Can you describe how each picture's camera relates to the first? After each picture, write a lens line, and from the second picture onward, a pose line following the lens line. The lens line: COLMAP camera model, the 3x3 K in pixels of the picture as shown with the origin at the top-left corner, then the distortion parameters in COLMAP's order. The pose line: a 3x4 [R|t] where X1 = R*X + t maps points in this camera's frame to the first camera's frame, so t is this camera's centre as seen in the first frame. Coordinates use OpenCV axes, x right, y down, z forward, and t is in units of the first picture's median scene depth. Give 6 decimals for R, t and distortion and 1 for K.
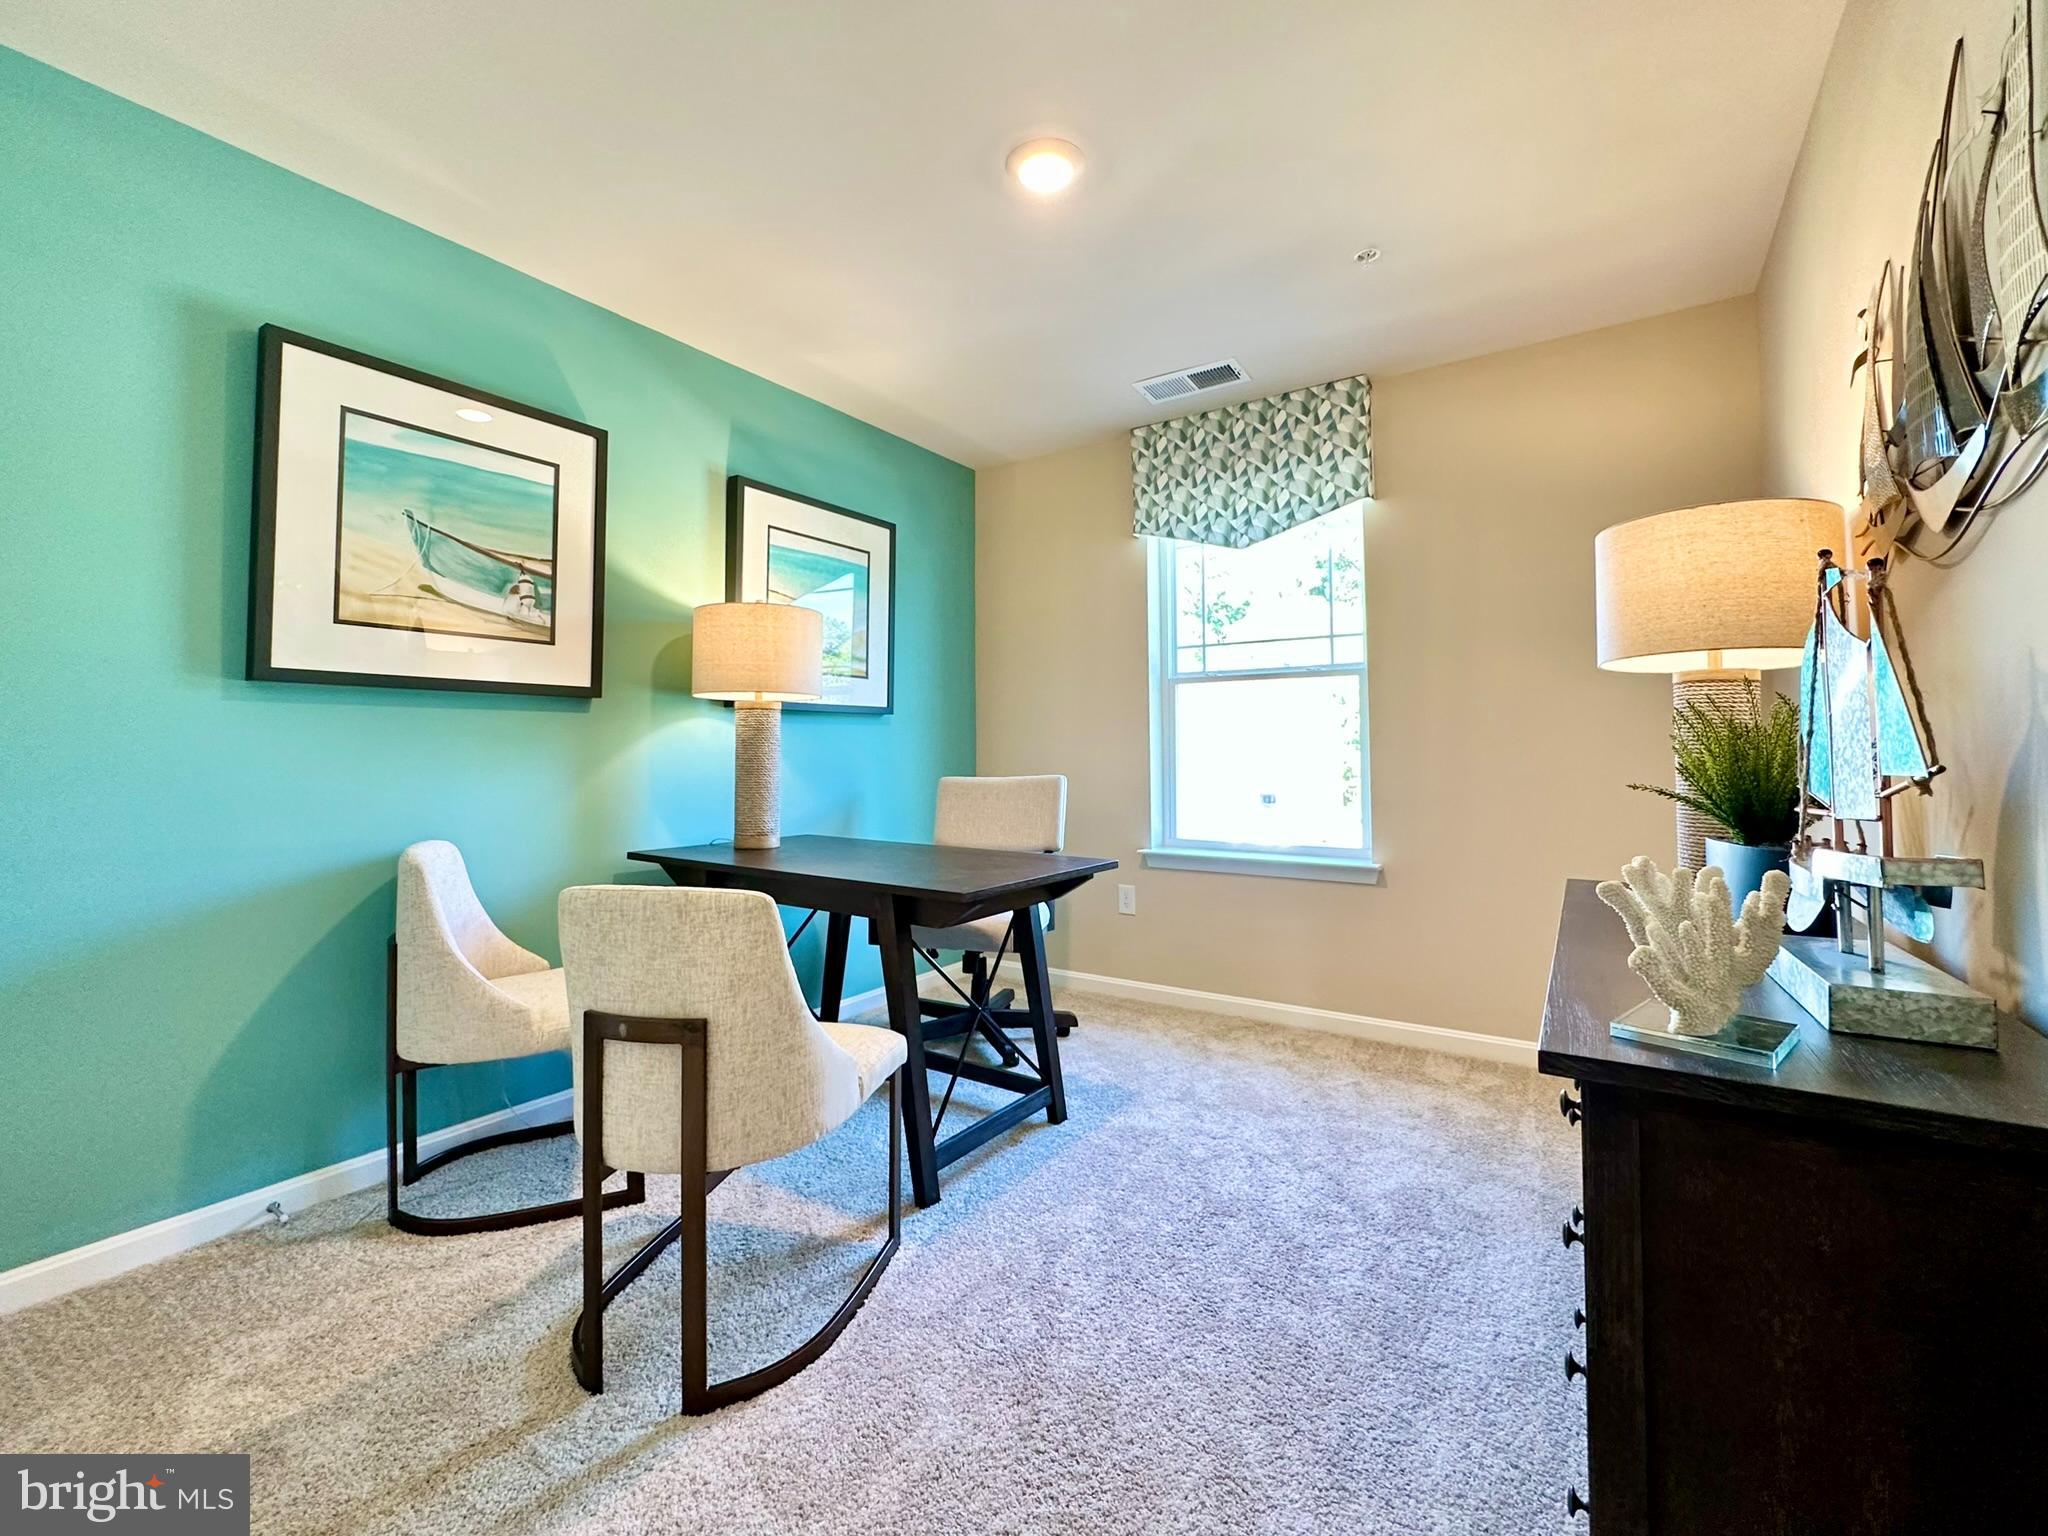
lens RADIAL K [[864.6, 0, 1023.9], [0, 864.6, 721.0], [0, 0, 1]] dist [0.000124, 0.000181]
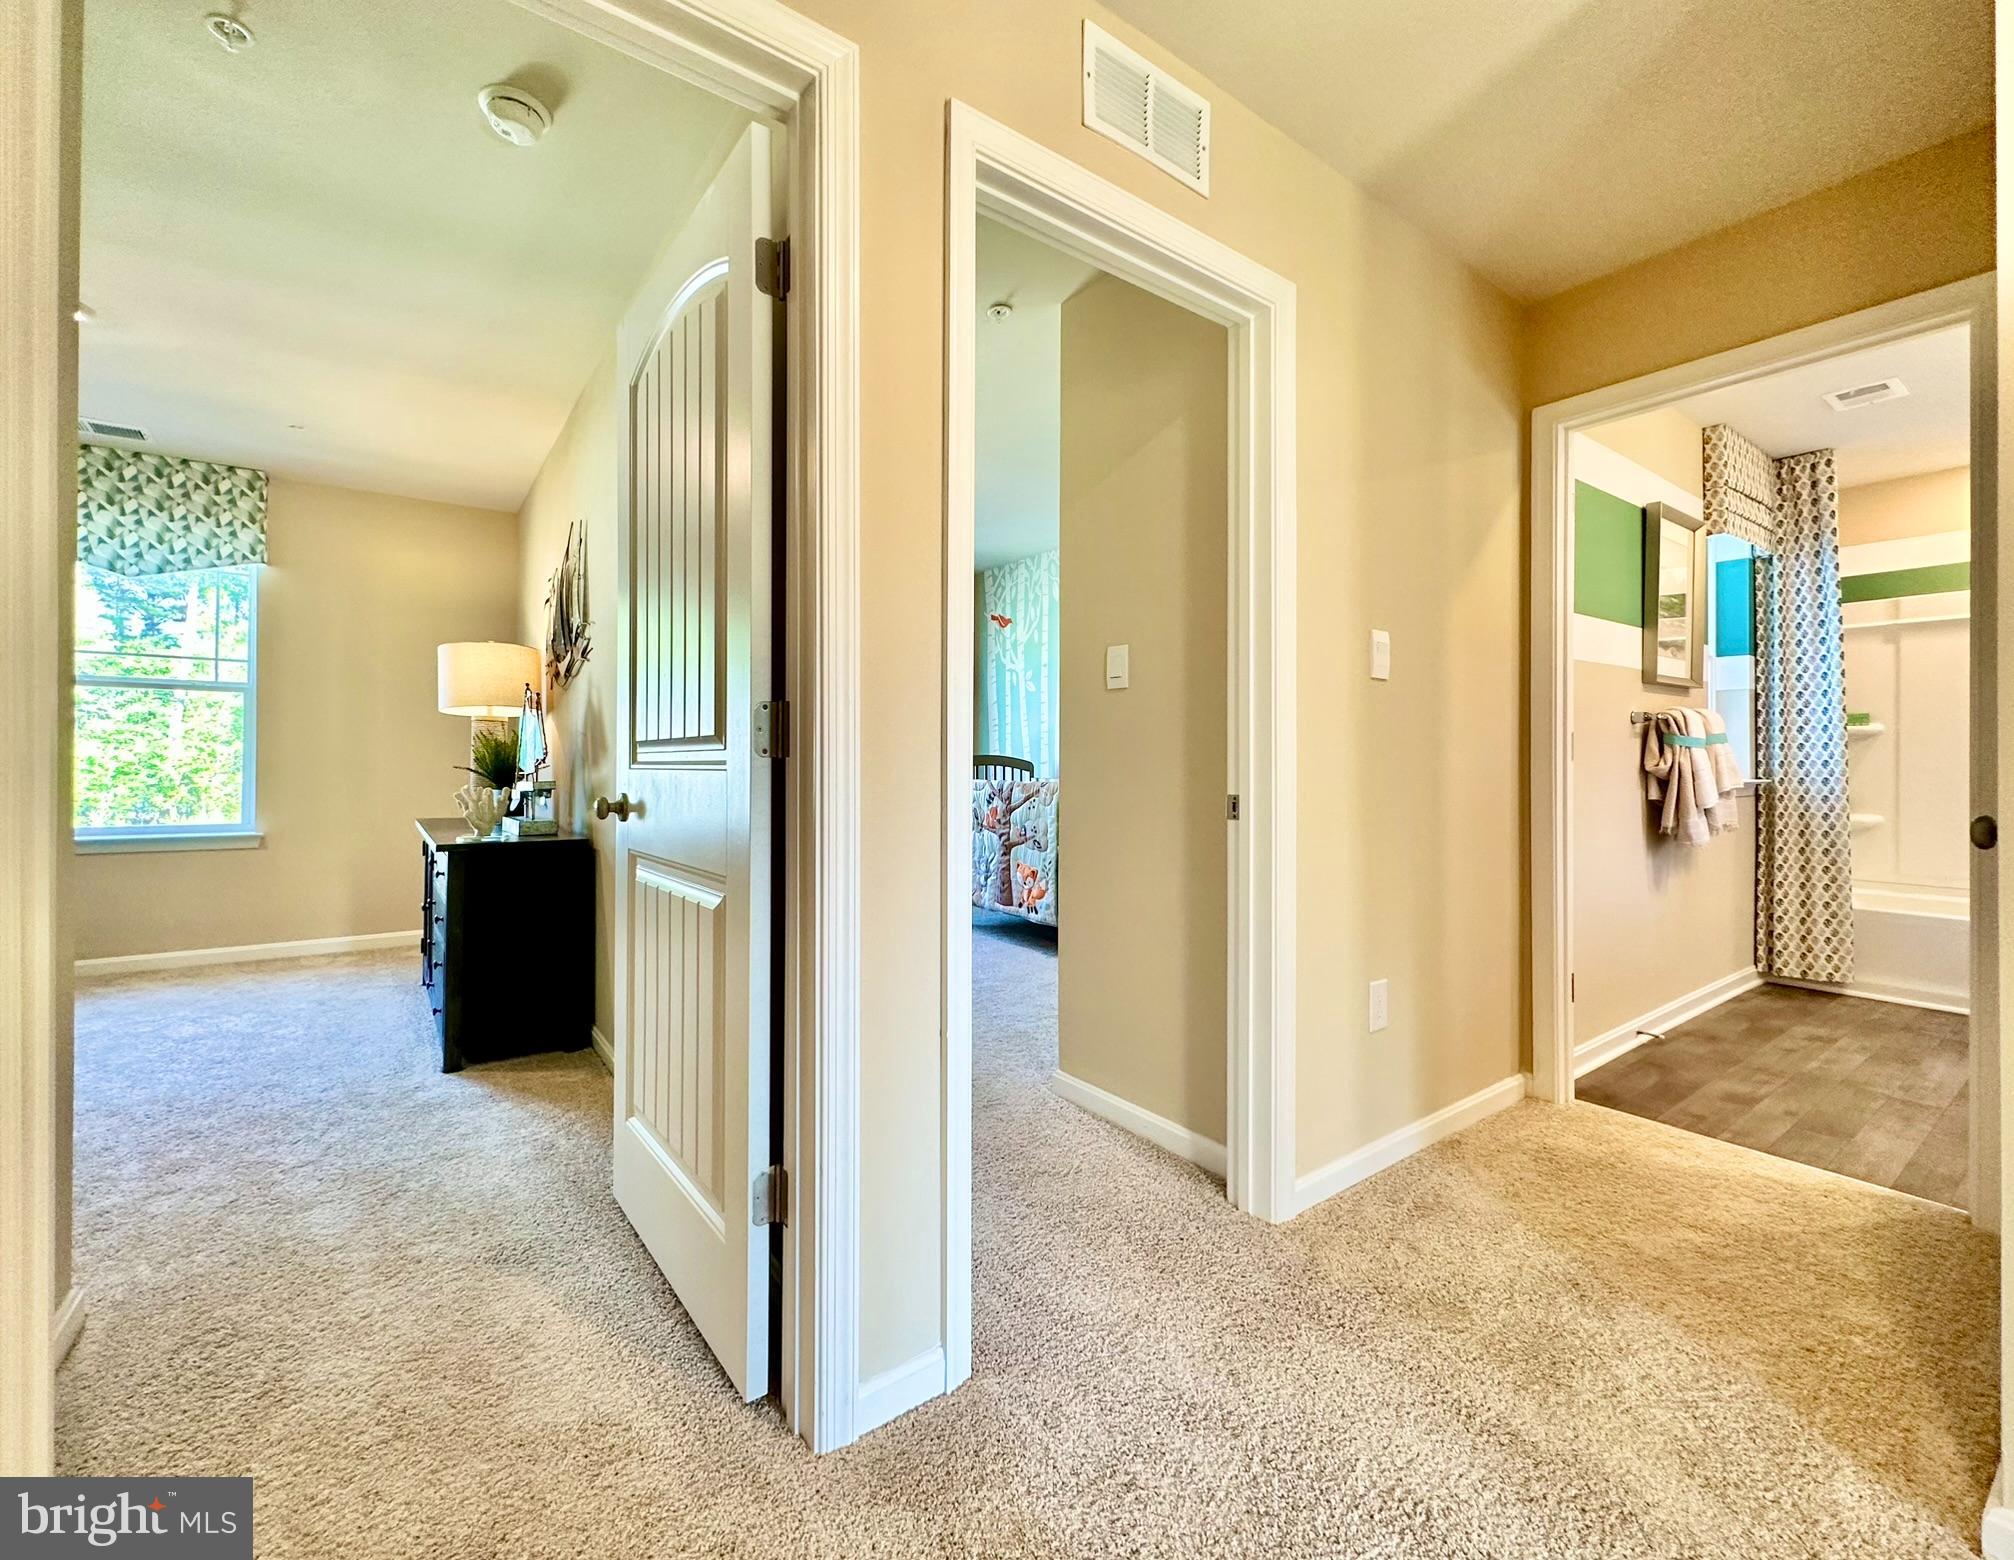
lens RADIAL K [[863.1, 0, 1000.7], [0, 863.1, 750.8], [0, 0, 1]] dist [-0.000083, -0.000147]
pose [[0.347664, 0.018795, 0.937431, -0.481192], [-0.044258, 0.999014, -0.003616, -0.011687], [-0.936574, -0.040231, 0.348153, -0.587914]]
